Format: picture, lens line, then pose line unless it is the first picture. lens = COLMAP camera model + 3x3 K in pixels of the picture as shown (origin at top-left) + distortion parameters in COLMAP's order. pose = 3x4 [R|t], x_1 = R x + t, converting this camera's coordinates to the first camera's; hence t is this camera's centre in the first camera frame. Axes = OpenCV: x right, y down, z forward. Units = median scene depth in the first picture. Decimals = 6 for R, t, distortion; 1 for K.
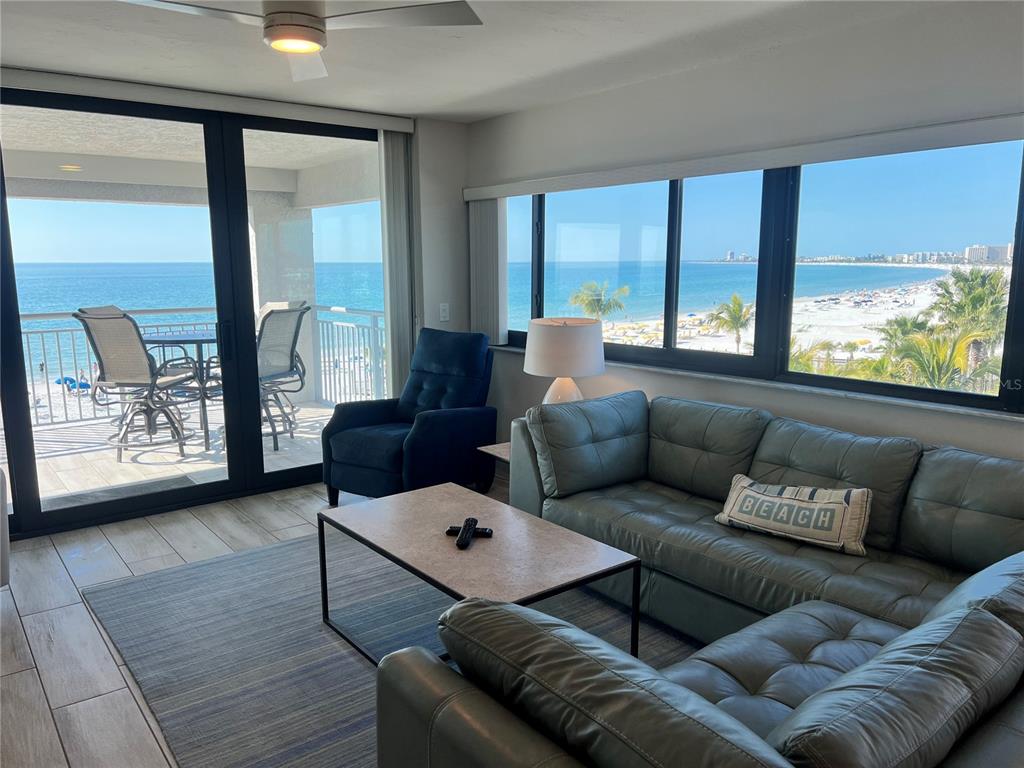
lens RADIAL K [[767.9, 0, 515.7], [0, 767.9, 389.2], [0, 0, 1]] dist [-0.007297, -0.009816]
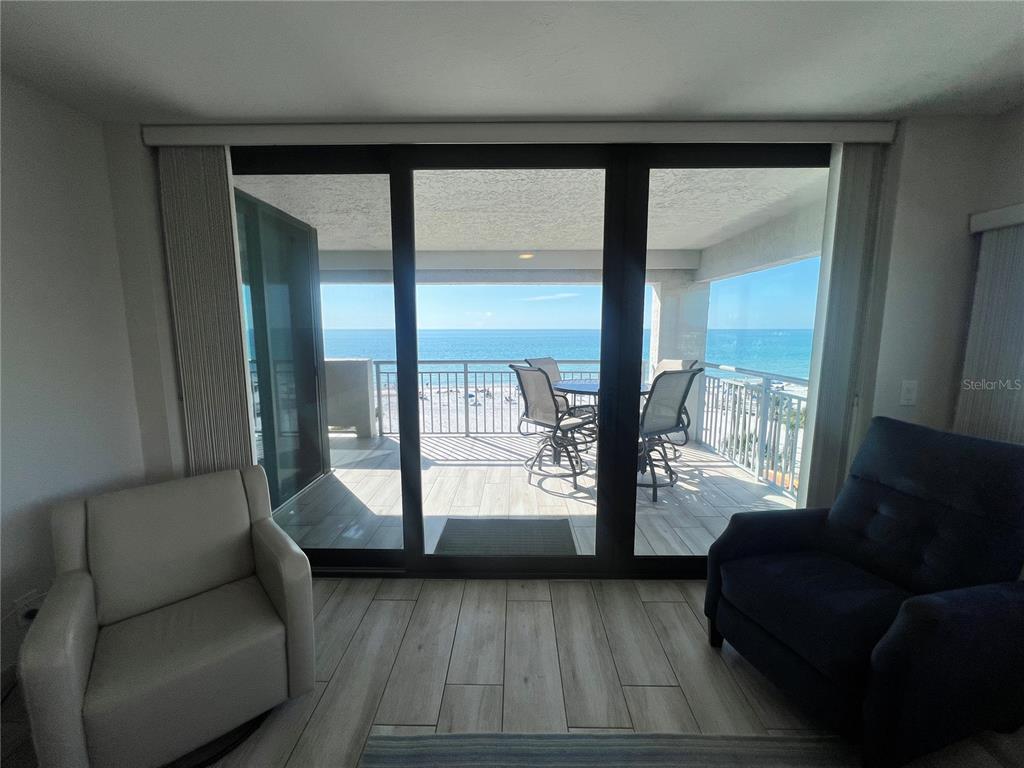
lens RADIAL K [[410.8, 0, 511.4], [0, 410.8, 390.0], [0, 0, 1]] dist [-0.001859, -0.000275]
pose [[0.779464, 0.093987, -0.619356, -0.134629], [-0.103497, 0.994415, 0.020650, -0.069043], [0.617838, 0.048006, 0.784838, 0.441889]]
